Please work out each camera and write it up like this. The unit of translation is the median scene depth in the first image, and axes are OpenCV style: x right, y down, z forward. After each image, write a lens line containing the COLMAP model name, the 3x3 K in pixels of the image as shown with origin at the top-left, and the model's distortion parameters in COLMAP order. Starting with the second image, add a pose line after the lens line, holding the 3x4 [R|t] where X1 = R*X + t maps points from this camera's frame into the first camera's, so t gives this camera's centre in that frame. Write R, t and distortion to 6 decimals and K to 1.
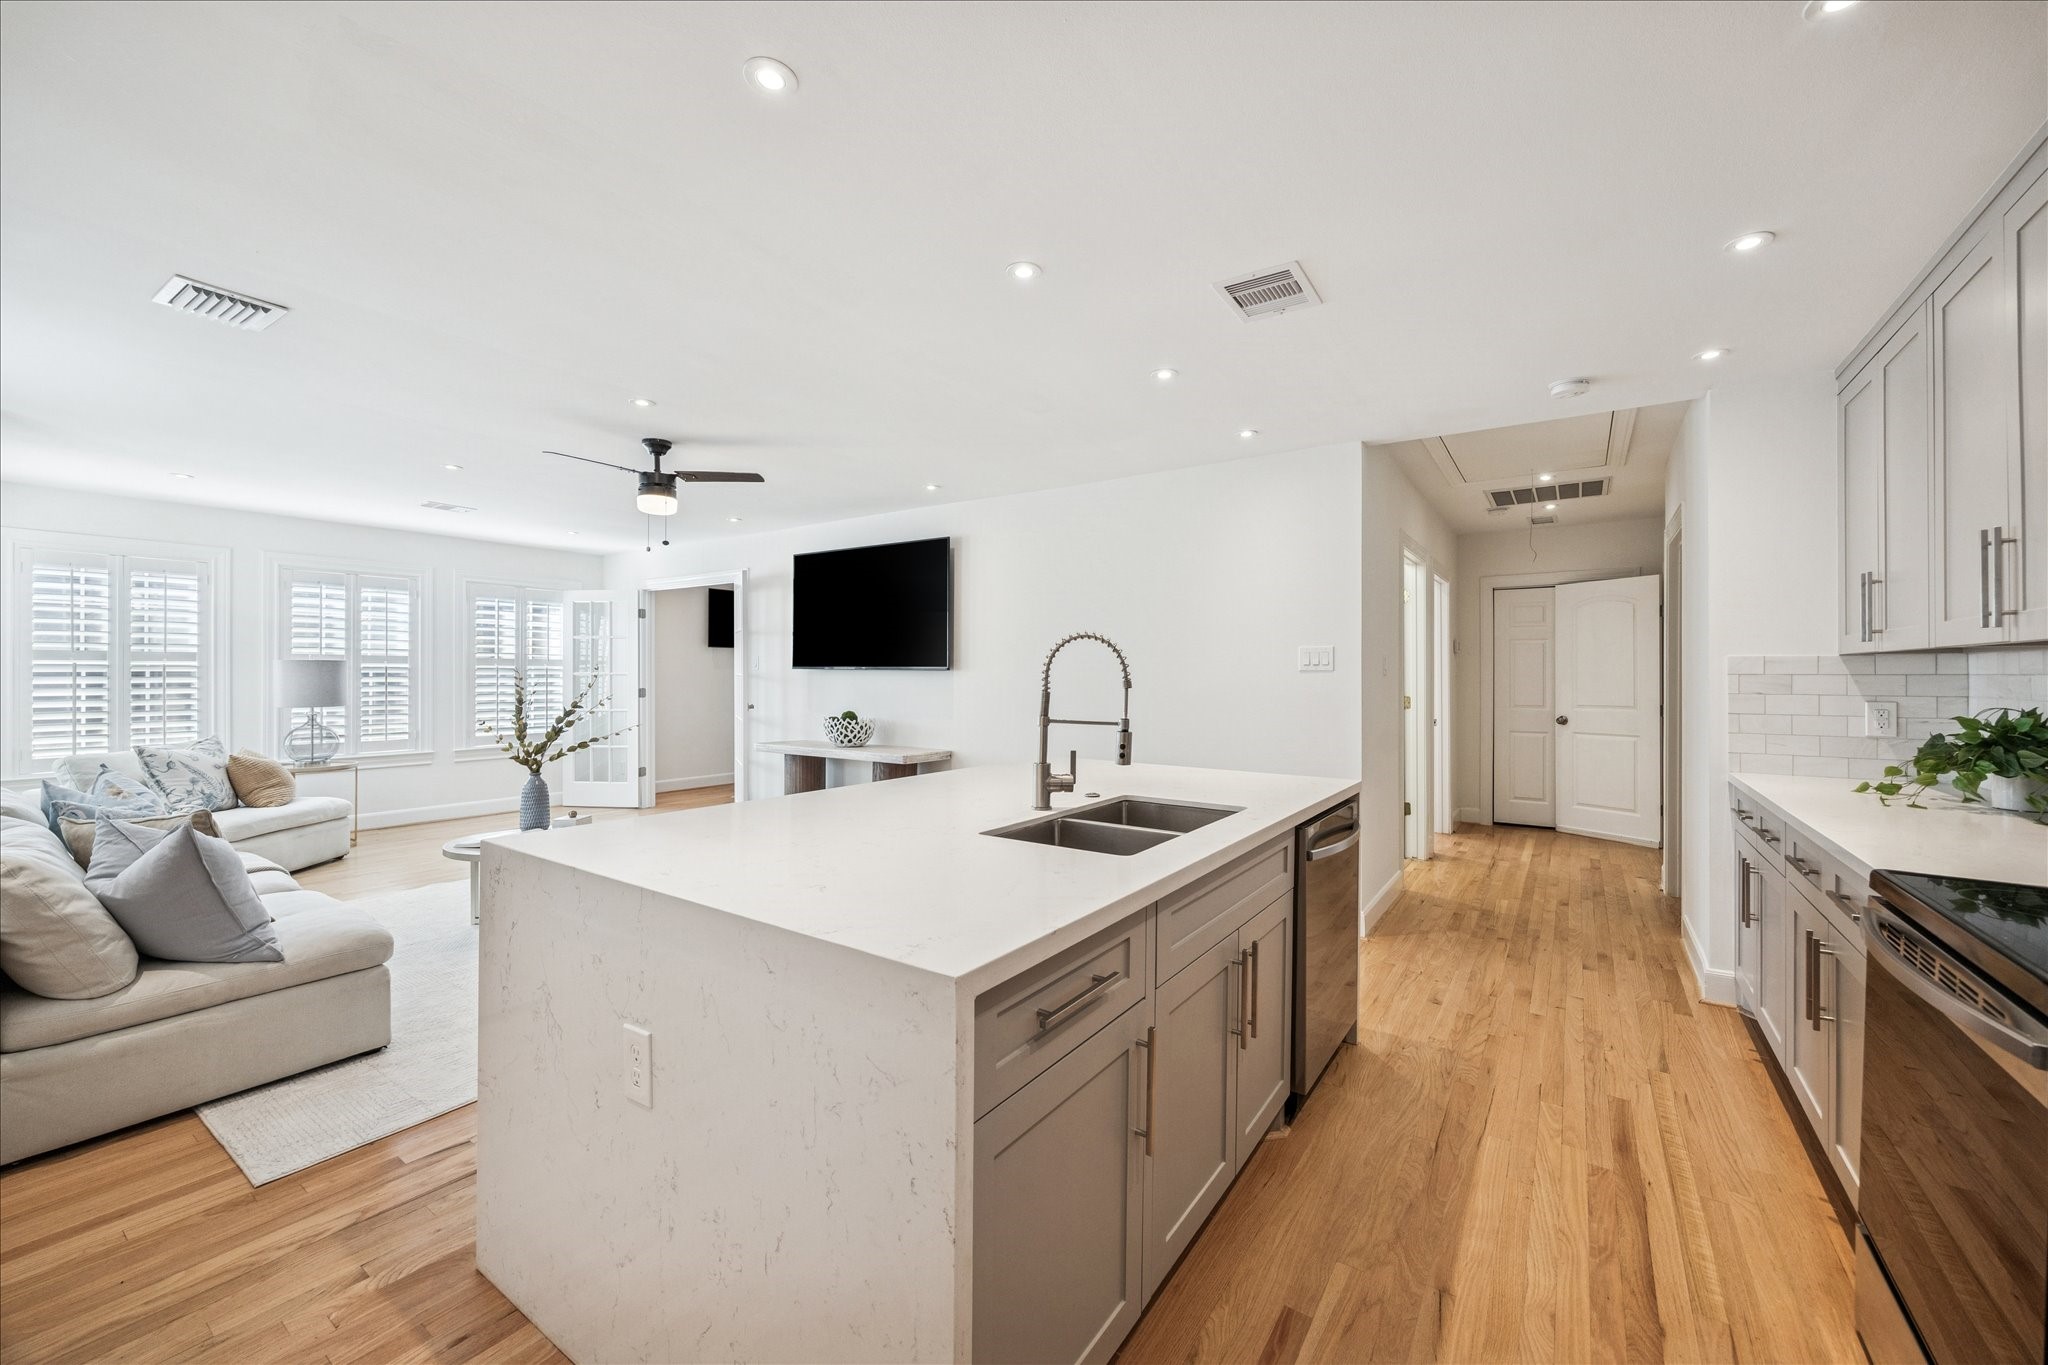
lens RADIAL K [[792.6, 0, 1020.3], [0, 792.6, 680.7], [0, 0, 1]] dist [-0.000995, -0.000020]
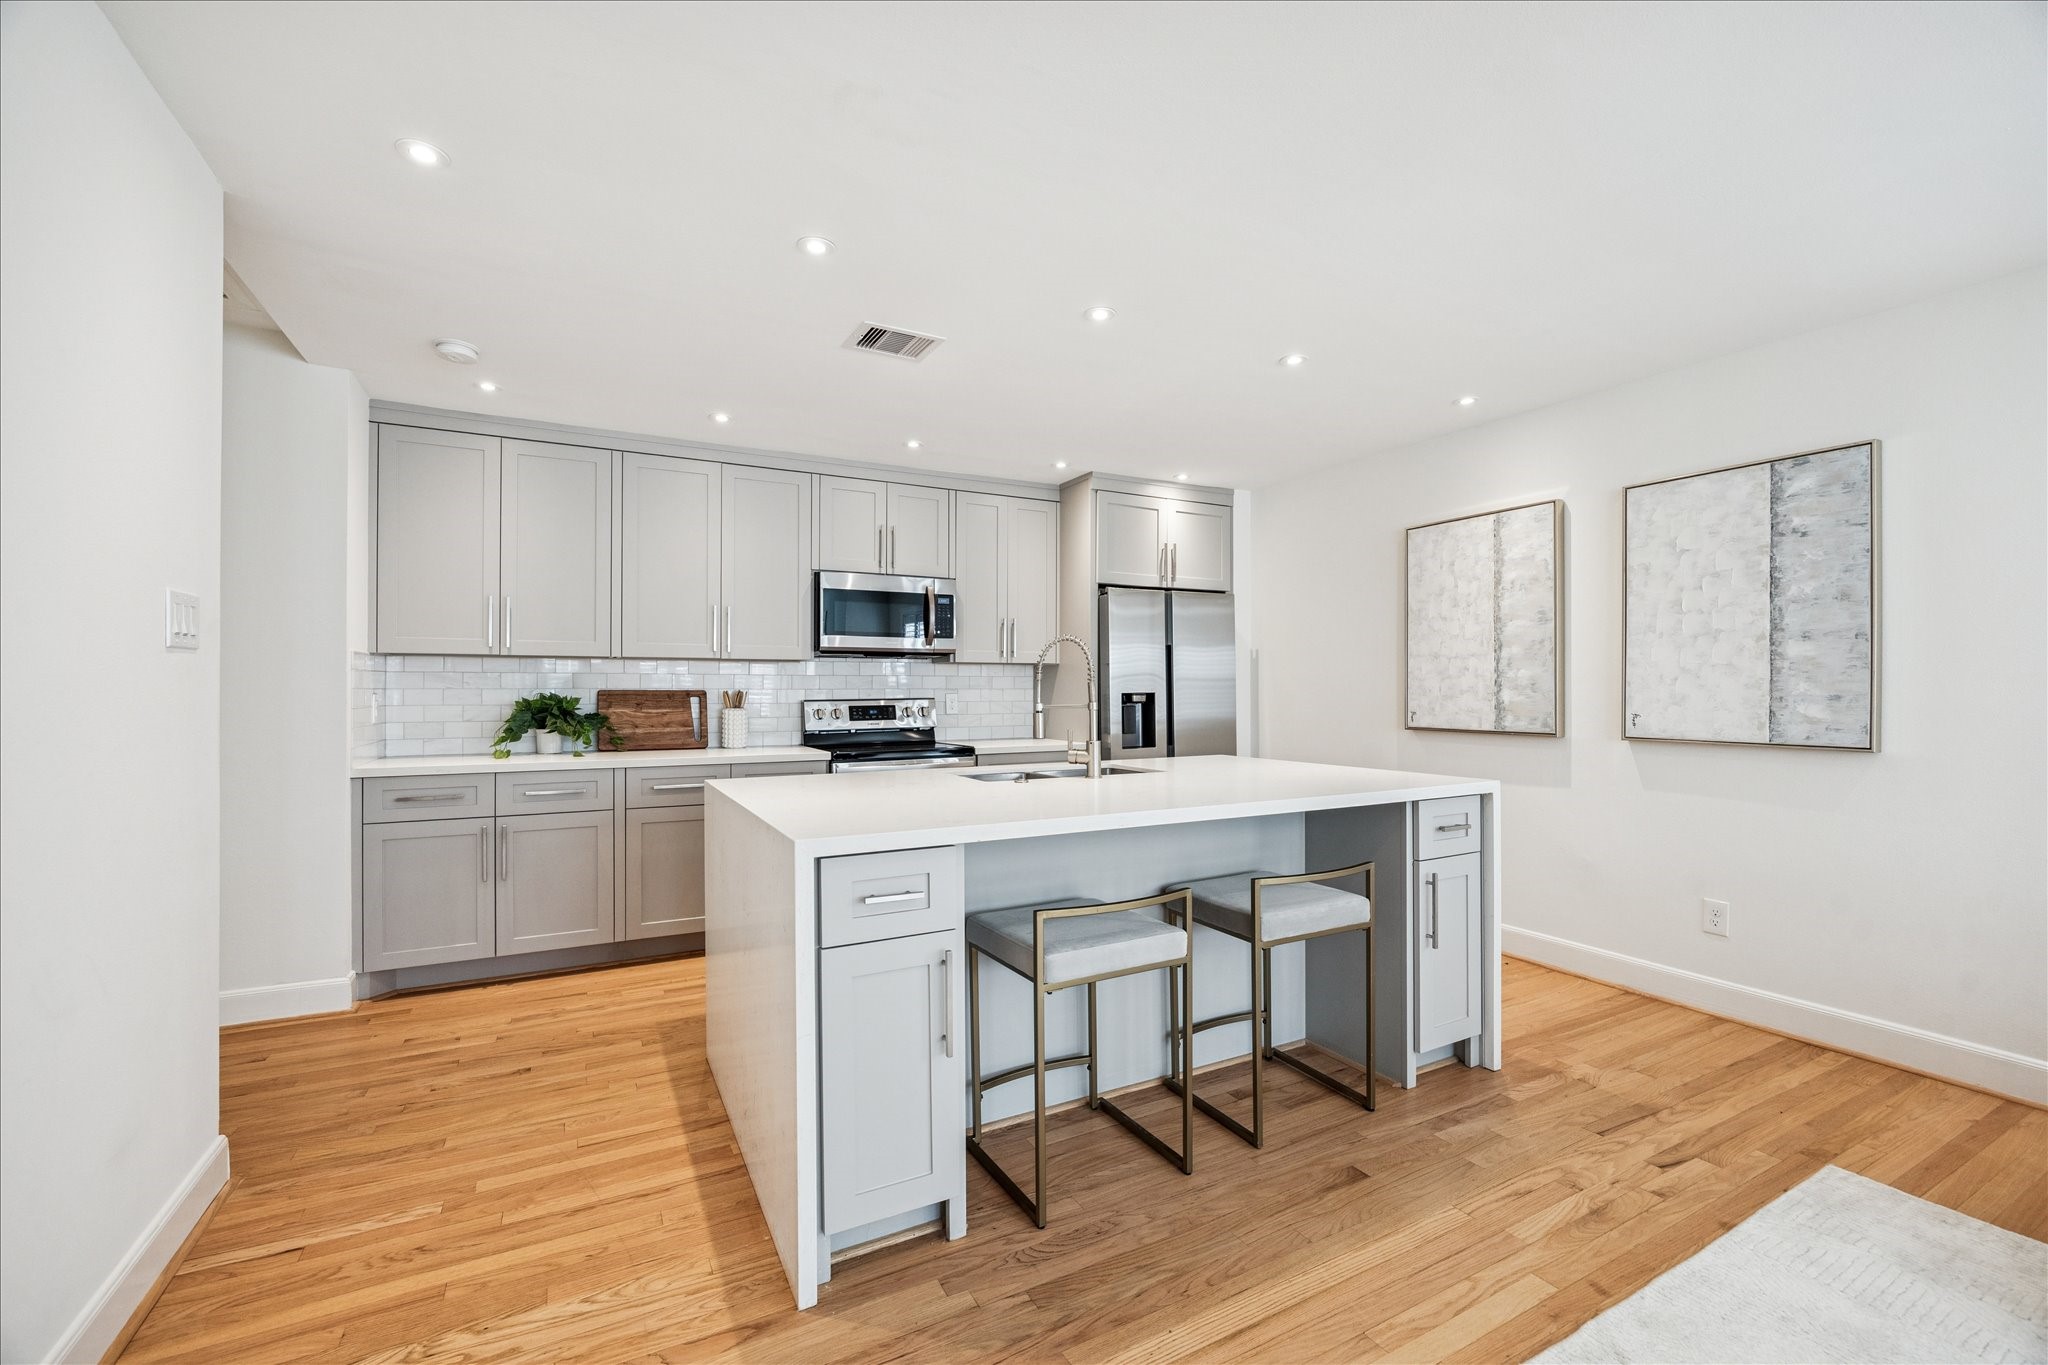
lens RADIAL K [[847.8, 0, 1019.5], [0, 847.8, 685.8], [0, 0, 1]] dist [-0.000137, -0.000007]
pose [[-0.892522, 0.002404, 0.450997, -0.358361], [0.000682, 0.999992, -0.003980, 0.014039], [-0.451003, -0.003245, -0.892517, 1.696305]]
